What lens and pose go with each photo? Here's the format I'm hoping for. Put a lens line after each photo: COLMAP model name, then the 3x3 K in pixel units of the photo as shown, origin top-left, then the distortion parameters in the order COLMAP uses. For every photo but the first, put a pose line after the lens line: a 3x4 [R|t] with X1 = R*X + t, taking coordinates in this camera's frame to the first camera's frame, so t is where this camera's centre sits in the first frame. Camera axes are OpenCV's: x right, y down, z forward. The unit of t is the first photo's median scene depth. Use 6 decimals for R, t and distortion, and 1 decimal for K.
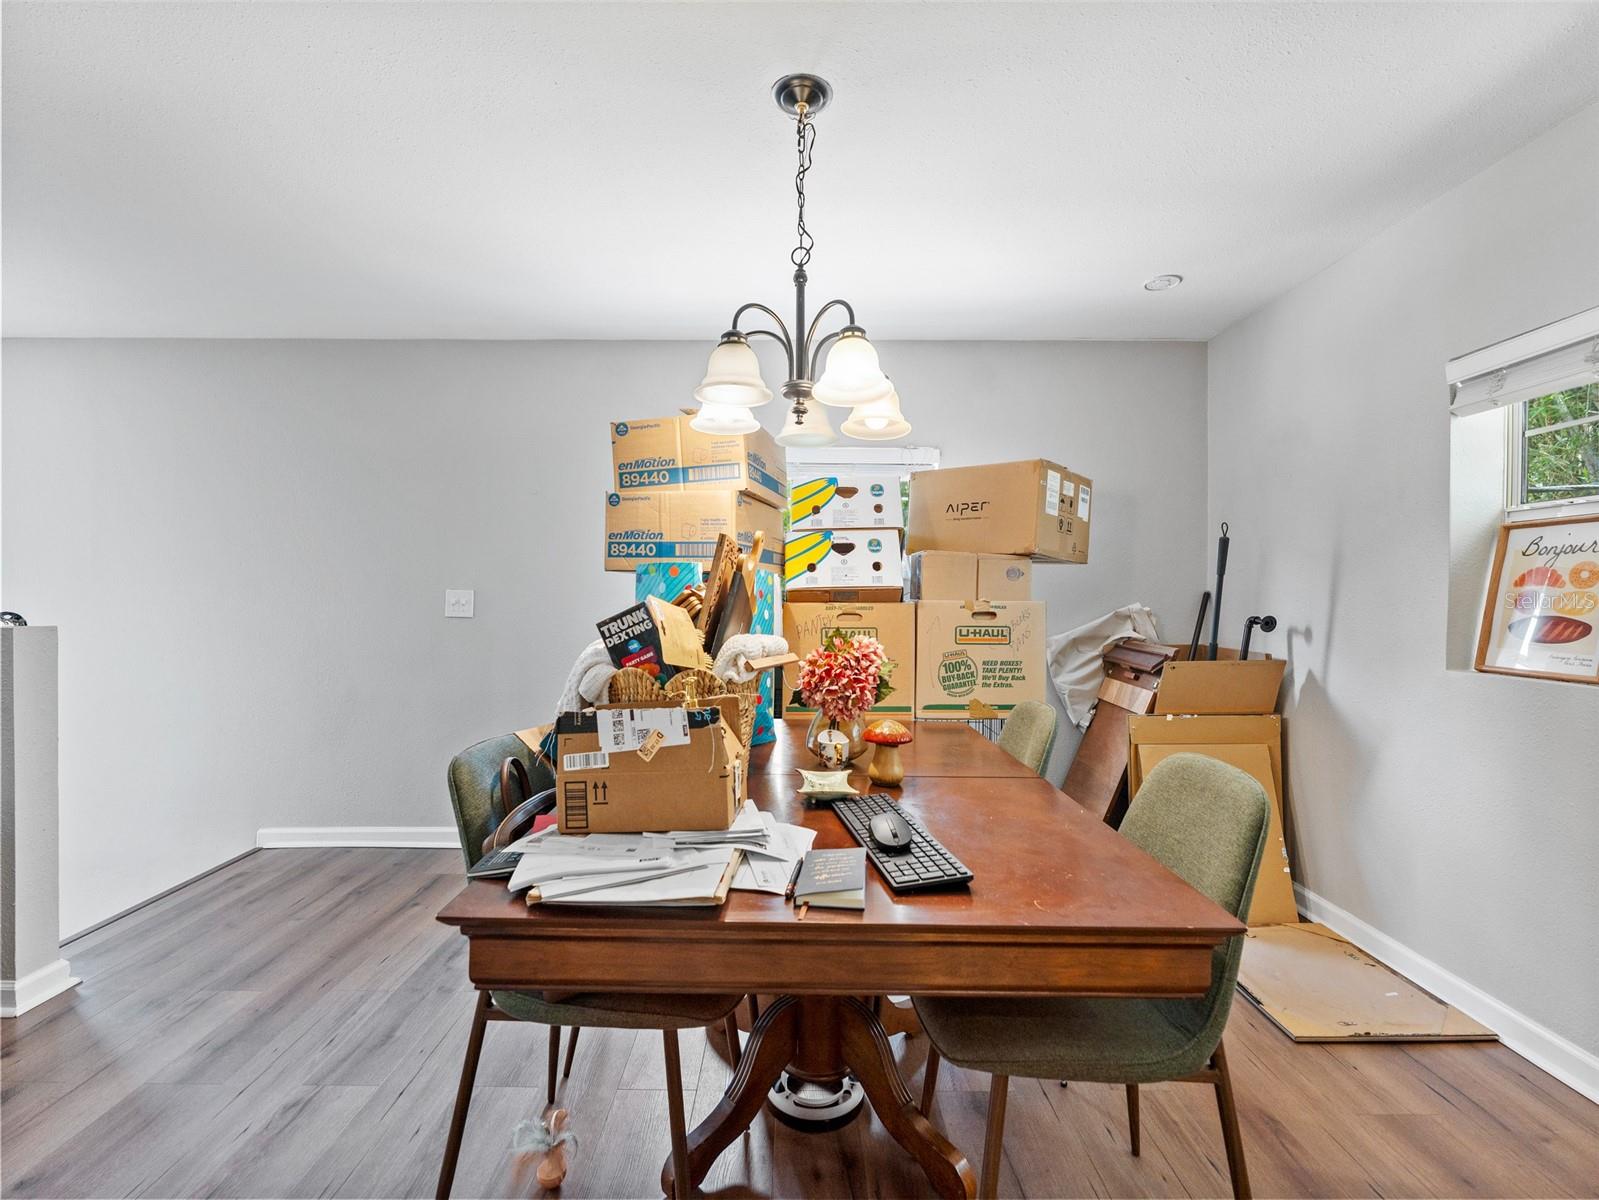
lens RADIAL K [[714.6, 0, 789.9], [0, 714.6, 598.2], [0, 0, 1]] dist [-0.001790, -0.000569]
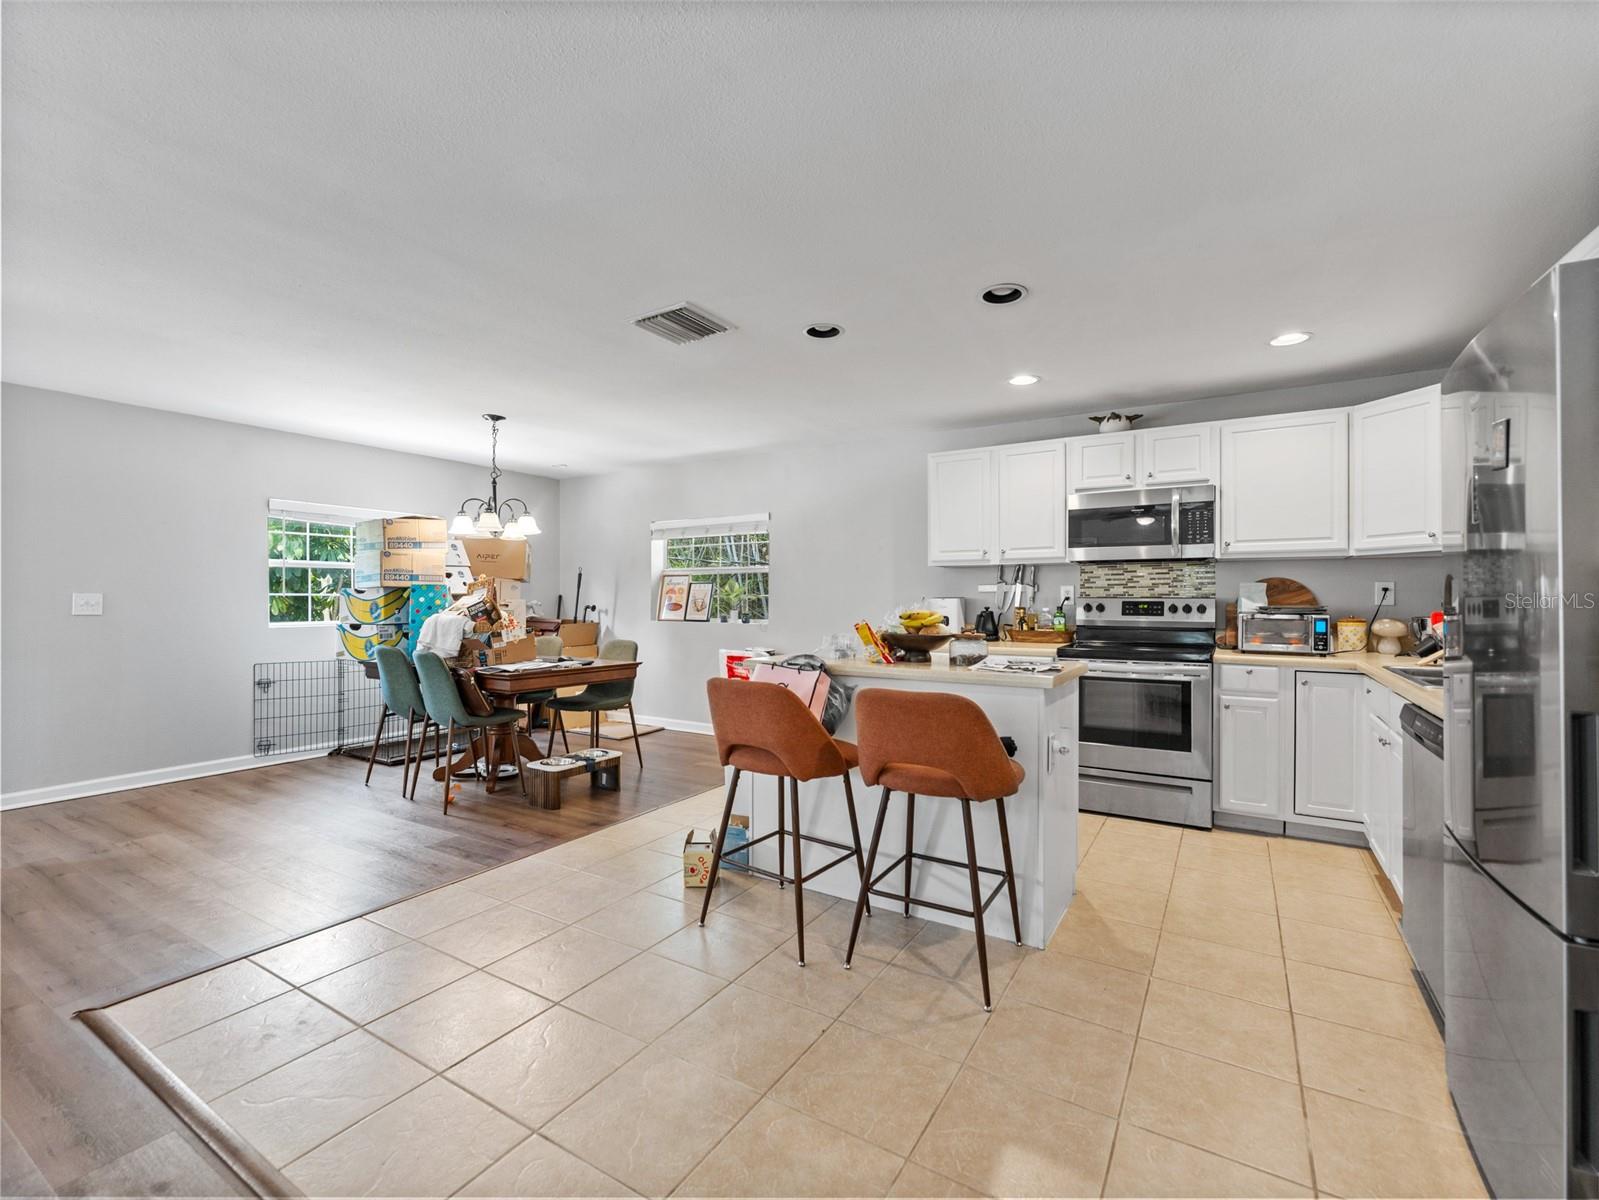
lens RADIAL K [[714.6, 0, 800.0], [0, 714.6, 596.9], [0, 0, 1]] dist [-0.001790, -0.000569]
pose [[0.513517, -0.002982, 0.858074, -1.471040], [0.003581, 0.999993, 0.001333, -0.005074], [-0.858072, 0.002388, 0.513524, -1.204759]]
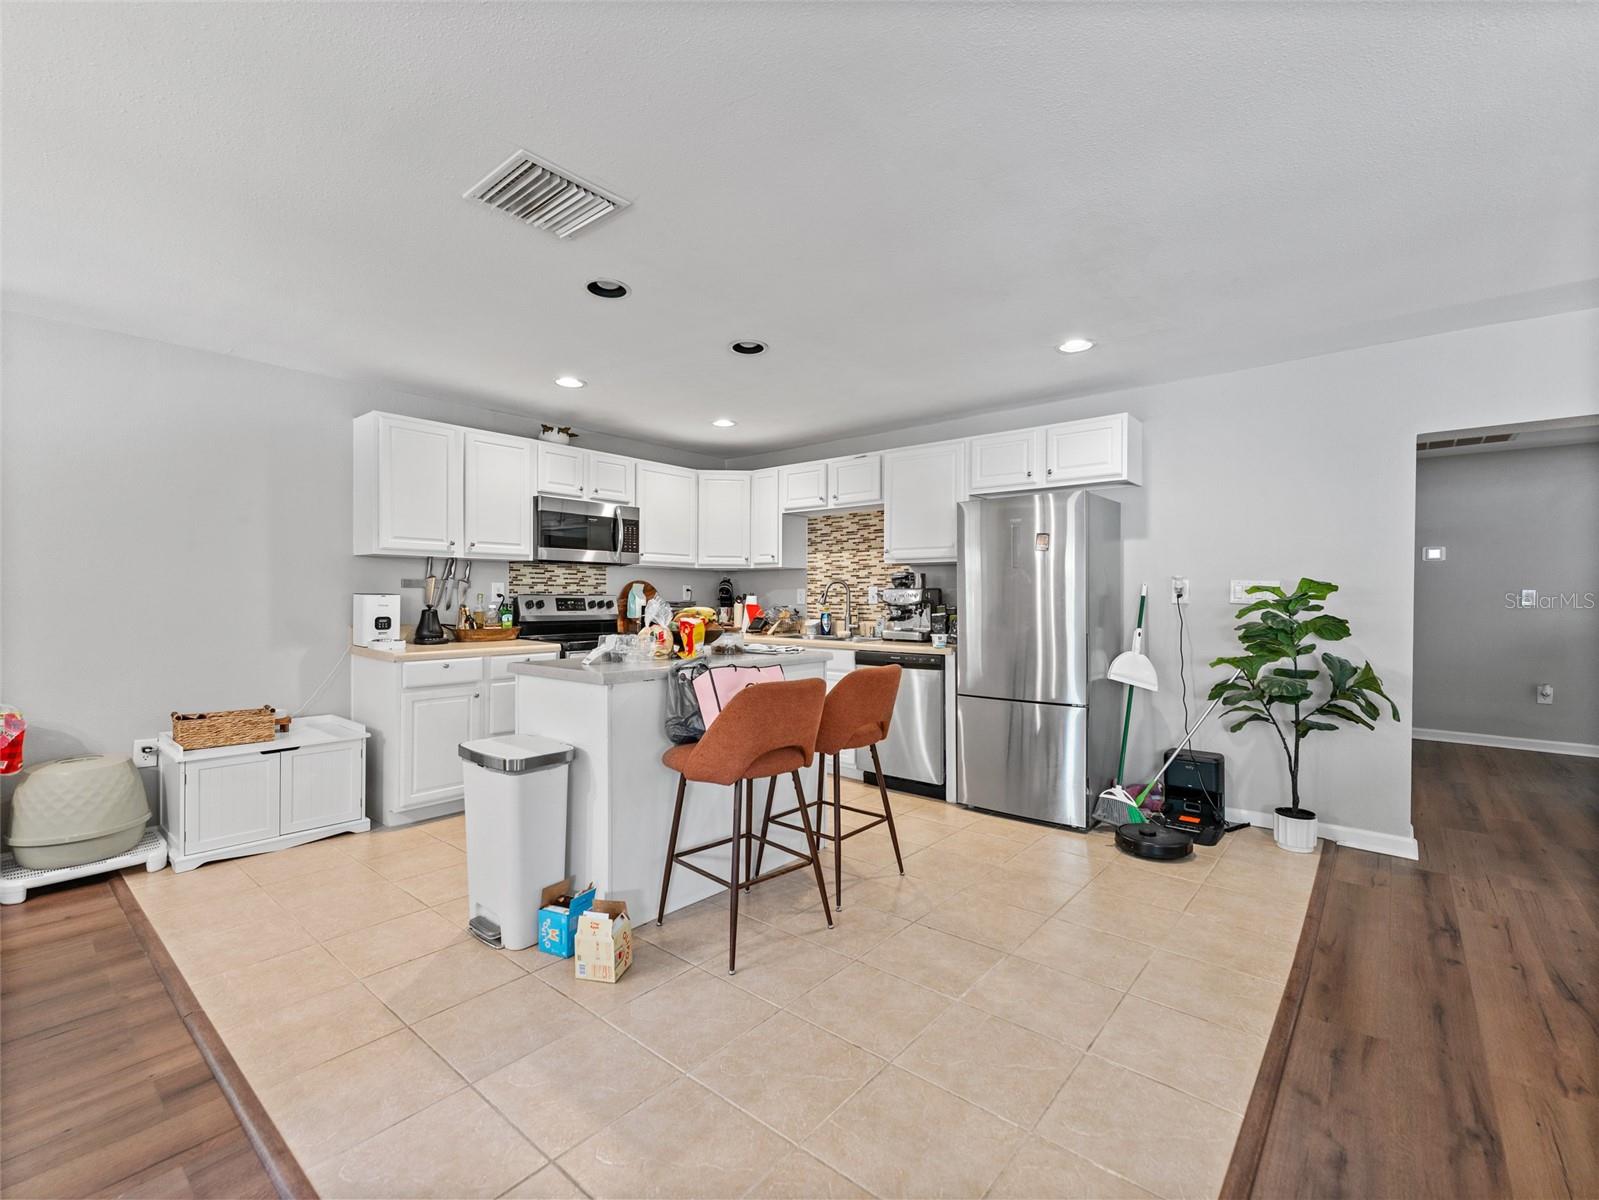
lens RADIAL K [[714.6, 0, 792.3], [0, 714.6, 597.6], [0, 0, 1]] dist [-0.001790, -0.000569]
pose [[-0.767607, -0.008700, 0.640862, -1.250598], [-0.005951, 0.999962, 0.006447, -0.007732], [-0.640893, 0.001135, -0.767629, 0.374050]]
